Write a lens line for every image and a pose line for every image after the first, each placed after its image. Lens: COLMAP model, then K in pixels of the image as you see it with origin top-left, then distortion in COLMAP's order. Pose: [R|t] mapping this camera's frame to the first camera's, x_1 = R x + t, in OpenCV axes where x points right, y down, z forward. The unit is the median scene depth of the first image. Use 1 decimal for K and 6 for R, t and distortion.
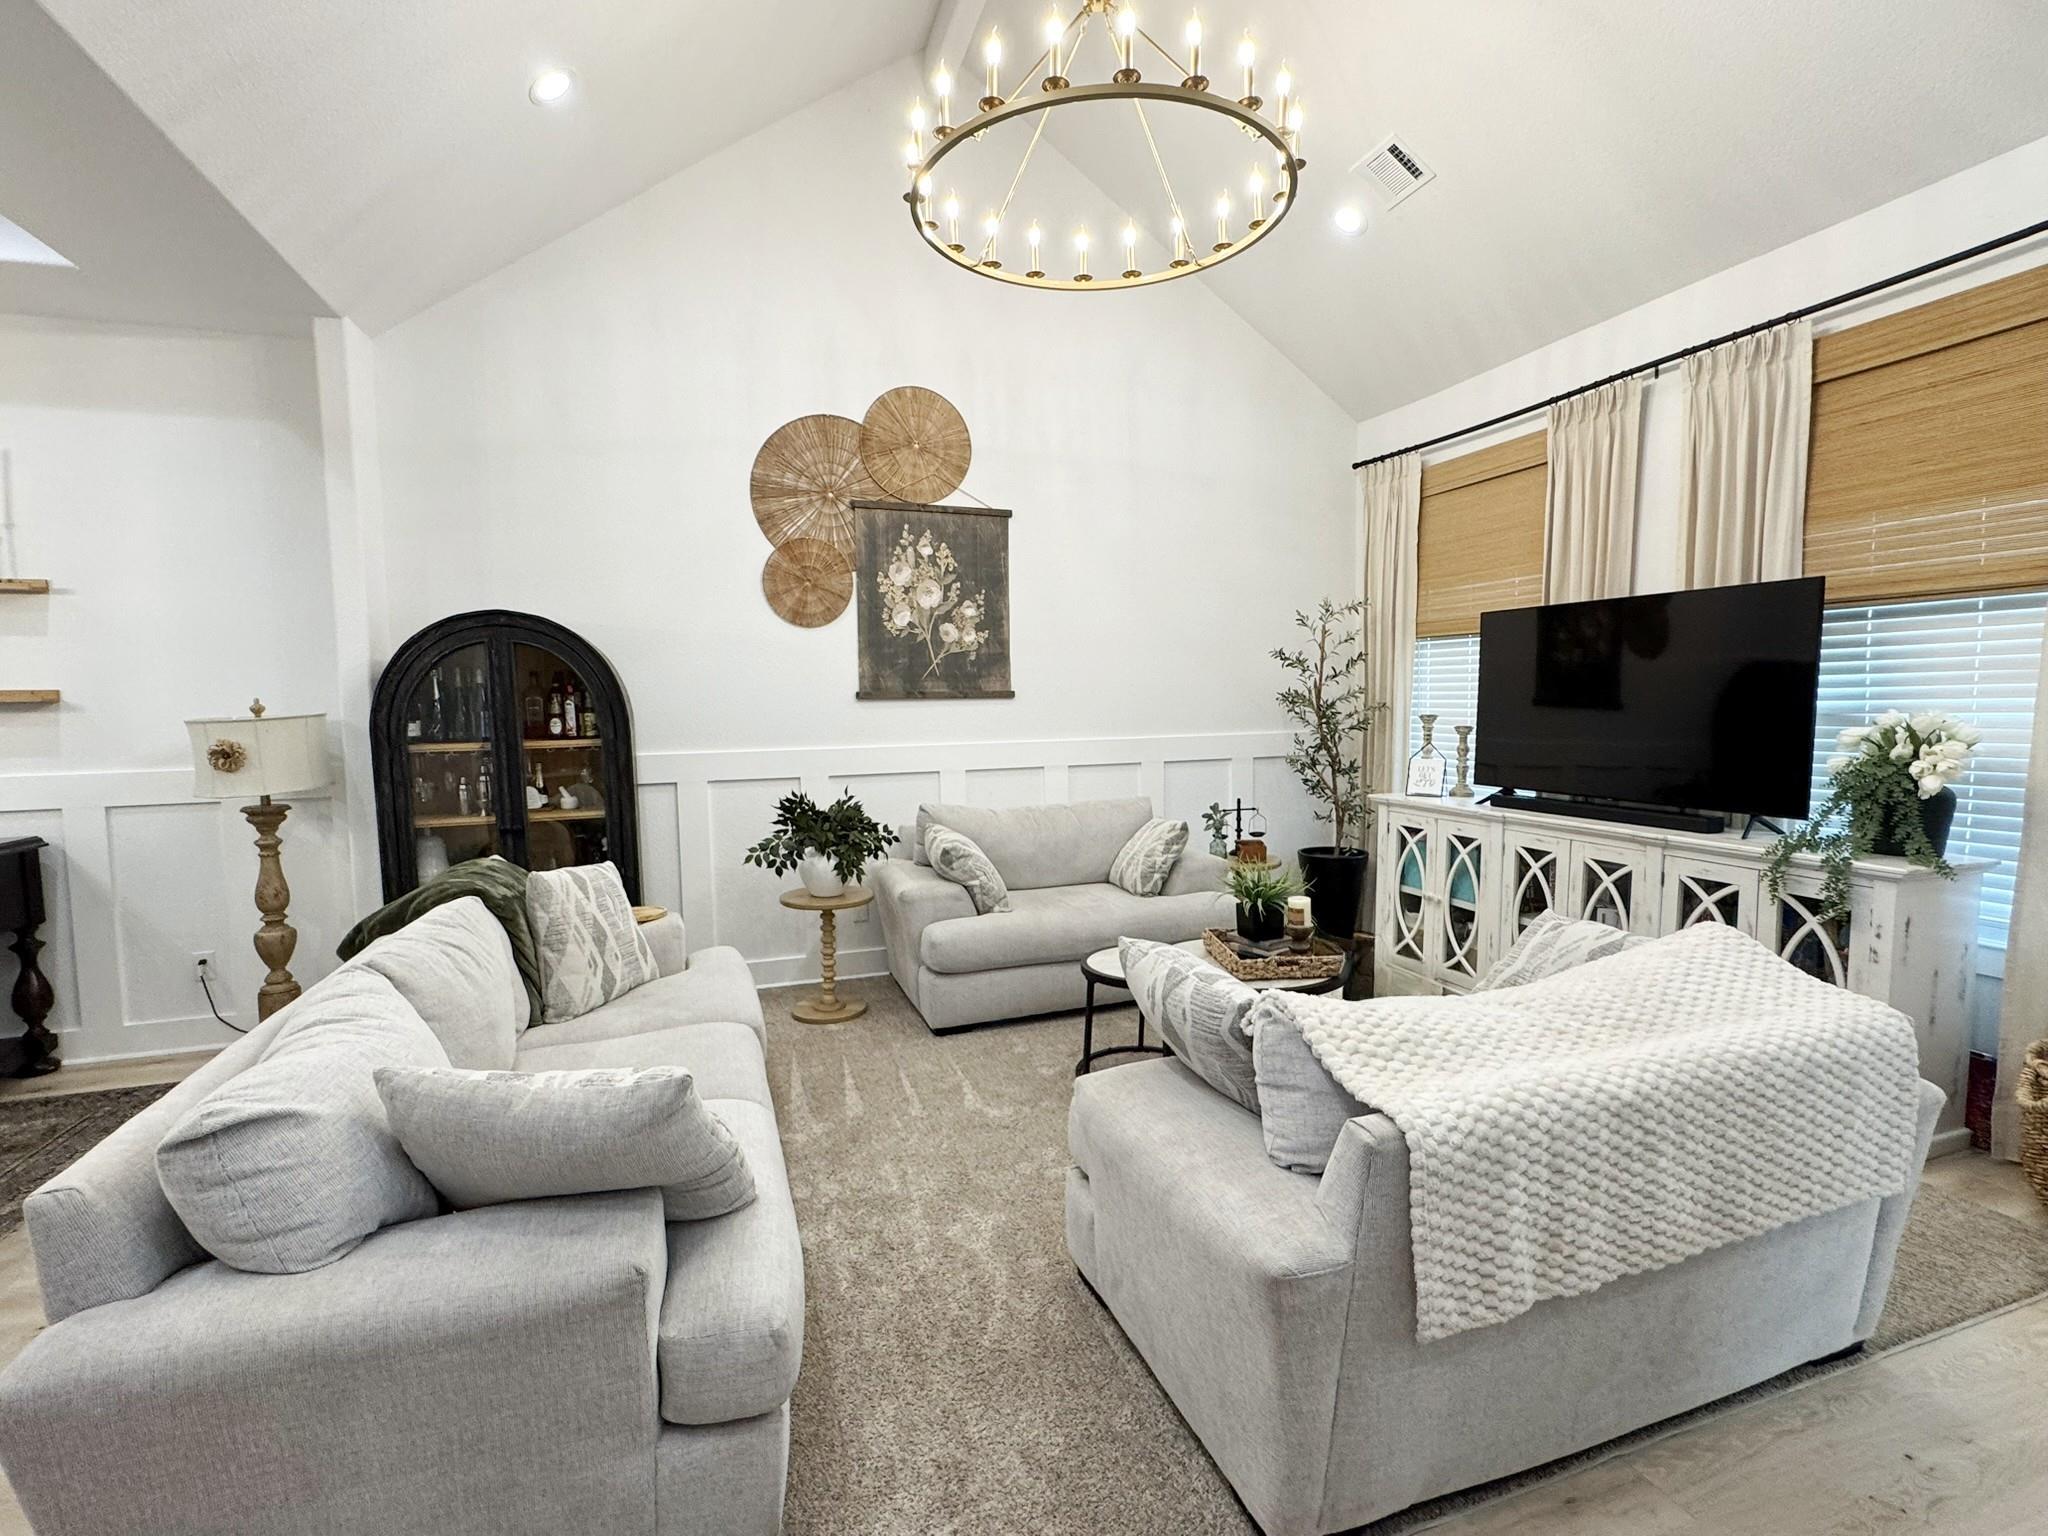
lens RADIAL K [[947.5, 0, 1024.0], [0, 947.5, 768.0], [0, 0, 1]] dist [-0.004819, -0.000326]
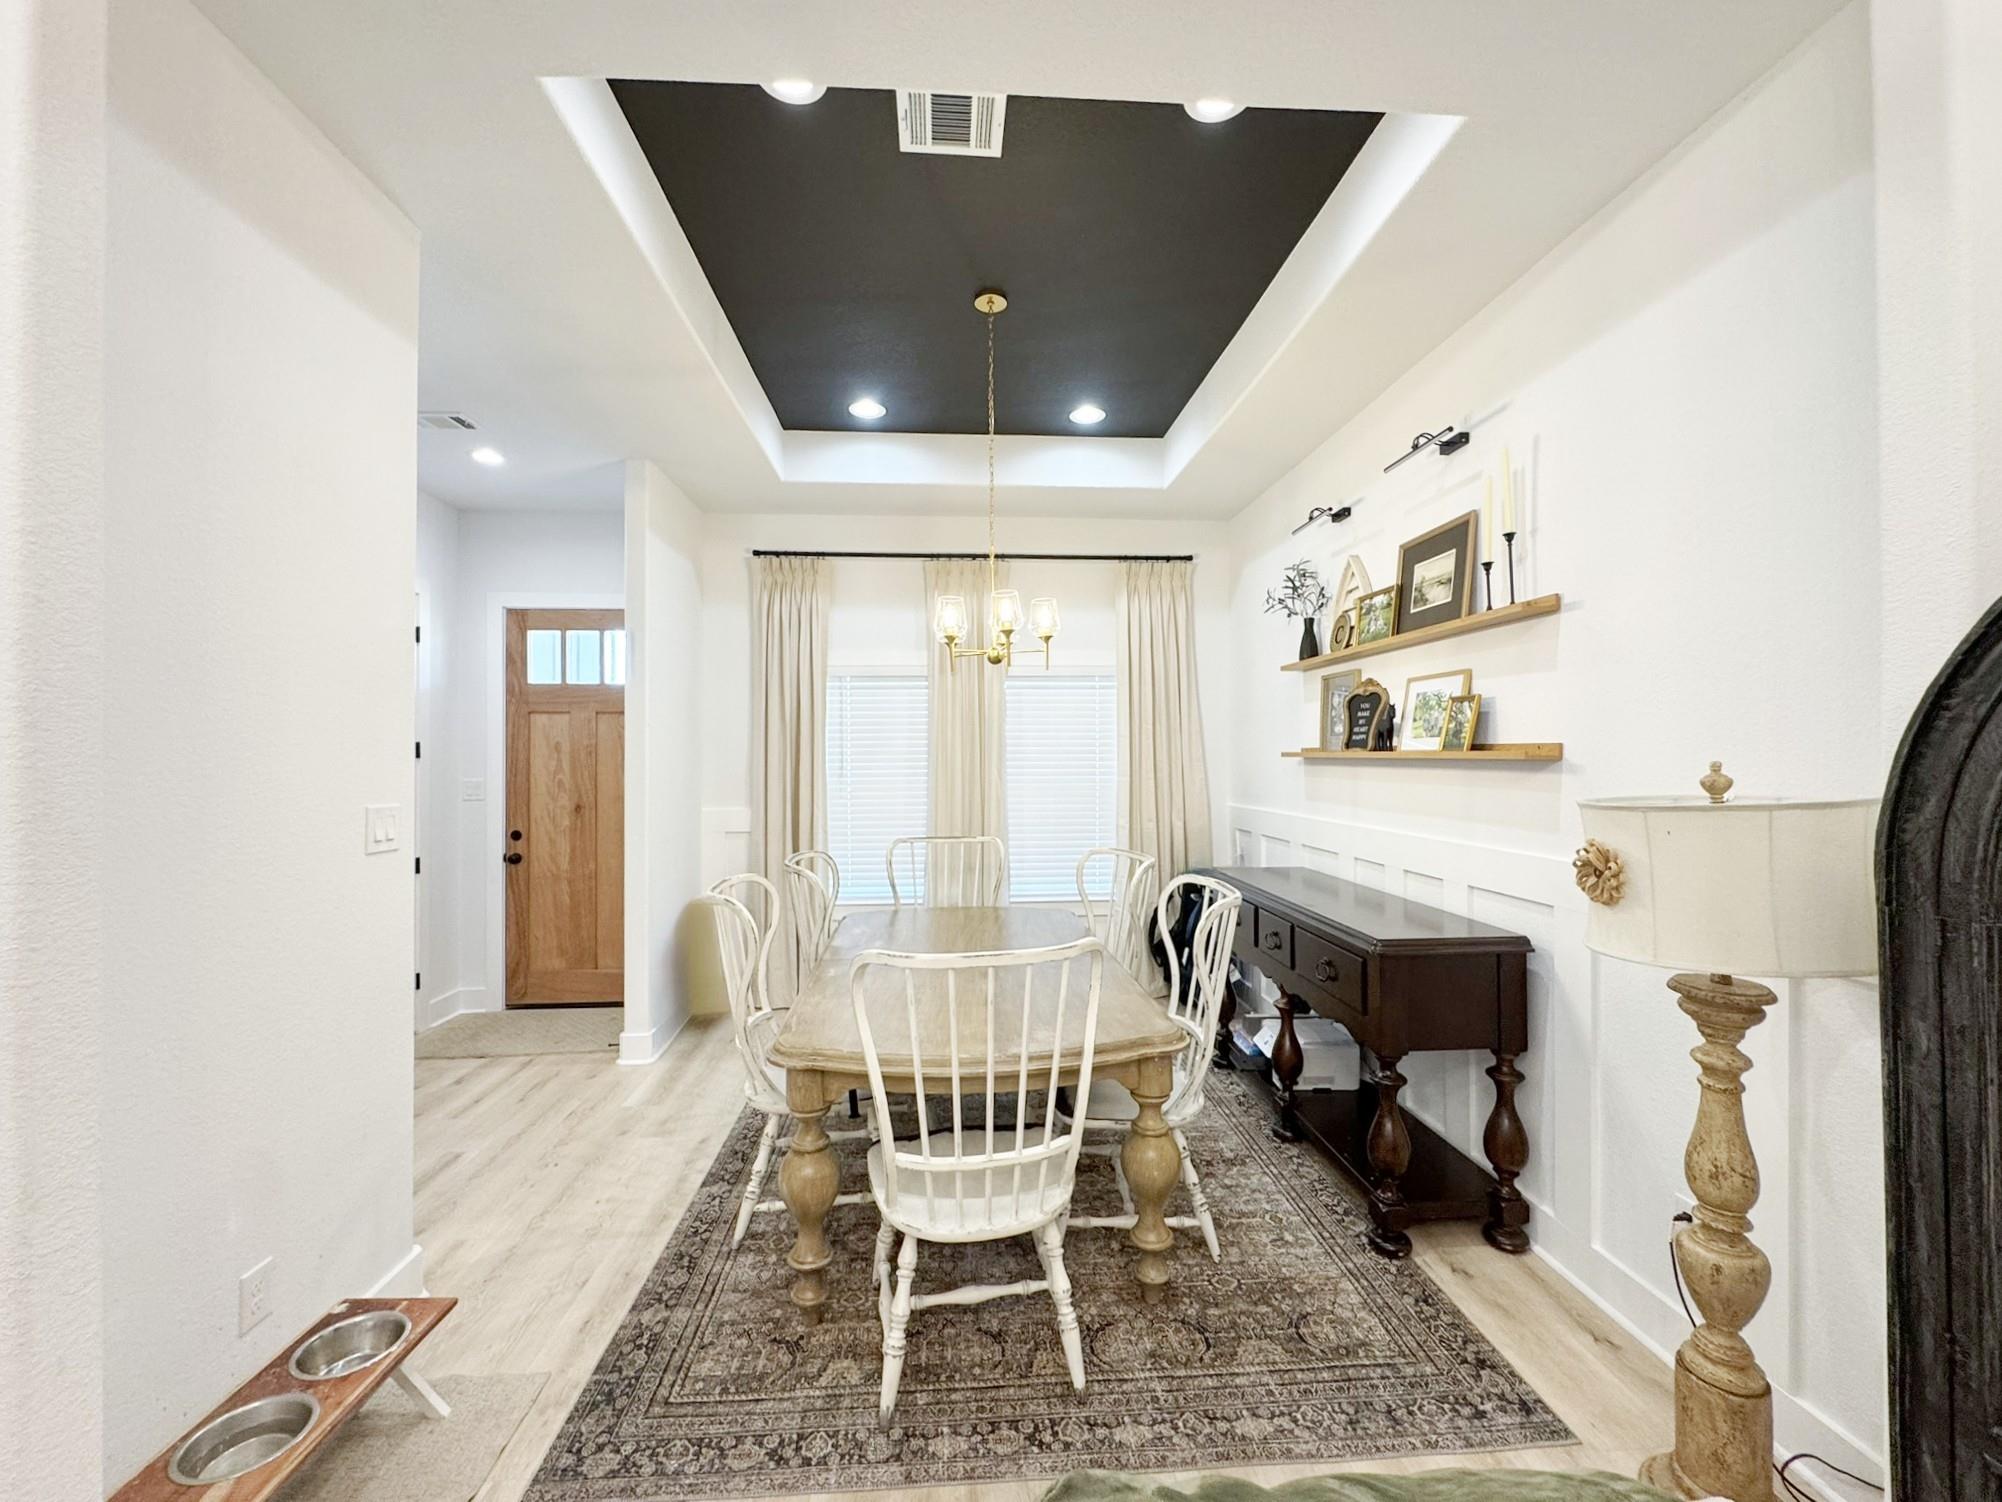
lens RADIAL K [[817.2, 0, 1001.0], [0, 817.2, 751.0], [0, 0, 1]] dist [-0.000340, -0.000194]
pose [[-0.252786, 0.013231, -0.967432, -0.240403], [-0.064741, 0.997434, 0.030558, -0.053426], [0.965354, 0.070357, -0.251281, 0.582534]]
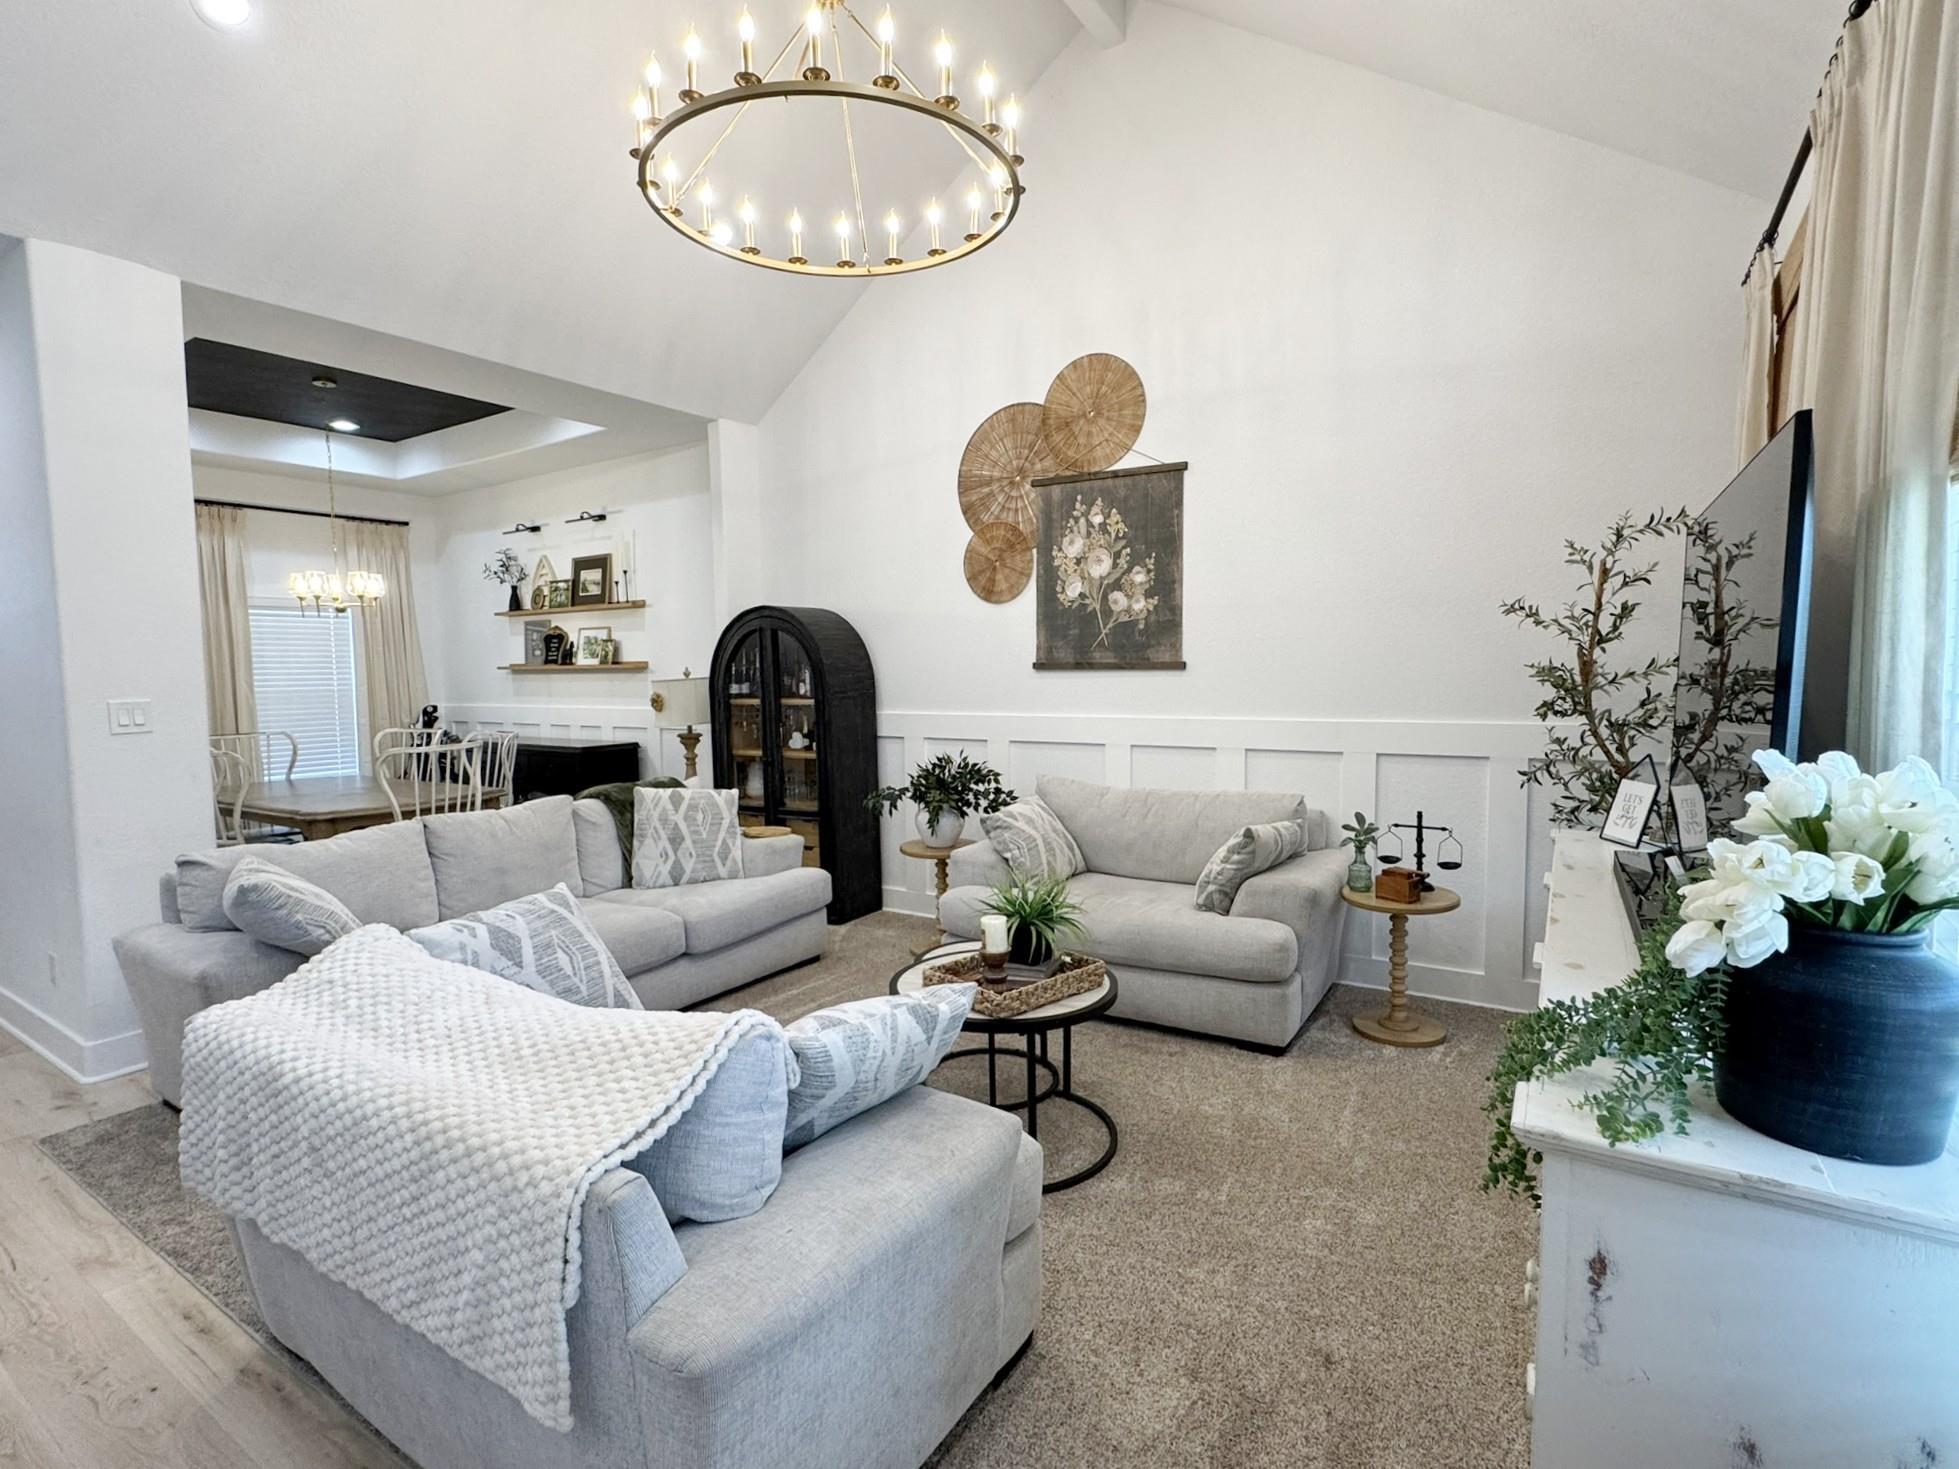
lens RADIAL K [[950.3, 0, 979.5], [0, 950.3, 734.5], [0, 0, 1]] dist [-0.002510, 0.000075]
pose [[0.618039, 0.065038, -0.783452, 0.613398], [-0.054095, 0.997728, 0.040153, -0.039585], [0.784284, 0.017565, 0.620153, 0.298772]]
